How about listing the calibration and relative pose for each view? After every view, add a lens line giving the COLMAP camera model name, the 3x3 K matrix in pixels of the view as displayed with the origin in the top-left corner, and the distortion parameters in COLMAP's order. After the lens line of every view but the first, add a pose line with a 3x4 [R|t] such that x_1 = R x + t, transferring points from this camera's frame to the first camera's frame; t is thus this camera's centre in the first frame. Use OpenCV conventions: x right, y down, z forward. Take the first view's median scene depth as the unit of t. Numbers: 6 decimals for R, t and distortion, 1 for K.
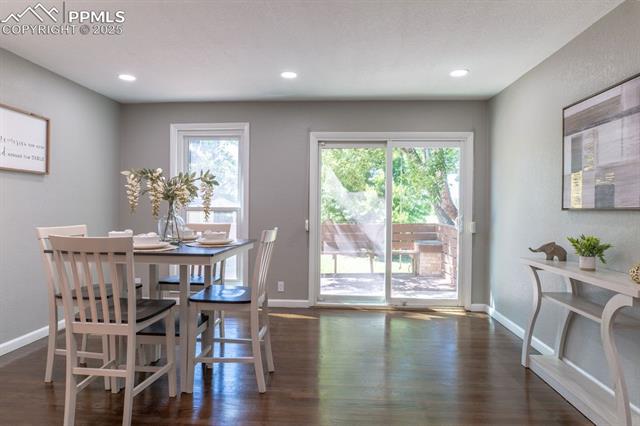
lens RADIAL K [[382.1, 0, 320.5], [0, 382.1, 210.4], [0, 0, 1]] dist [-0.016876, -0.006778]
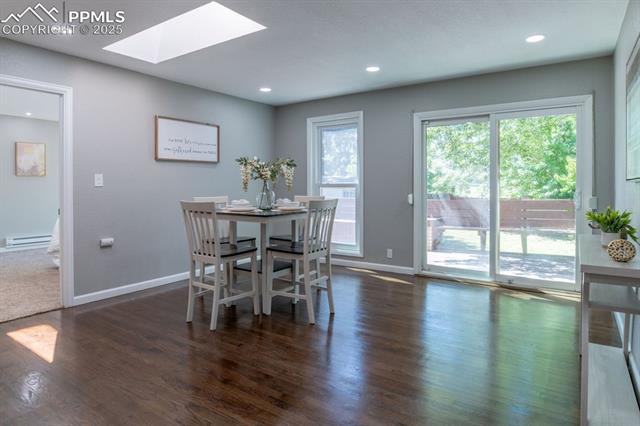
lens RADIAL K [[382.1, 0, 326.0], [0, 382.1, 186.8], [0, 0, 1]] dist [-0.016876, -0.006778]
pose [[0.860171, -0.008201, -0.509939, 0.310849], [0.007001, 0.999966, -0.004272, 0.006836], [0.509957, 0.000105, 0.860200, -0.060816]]
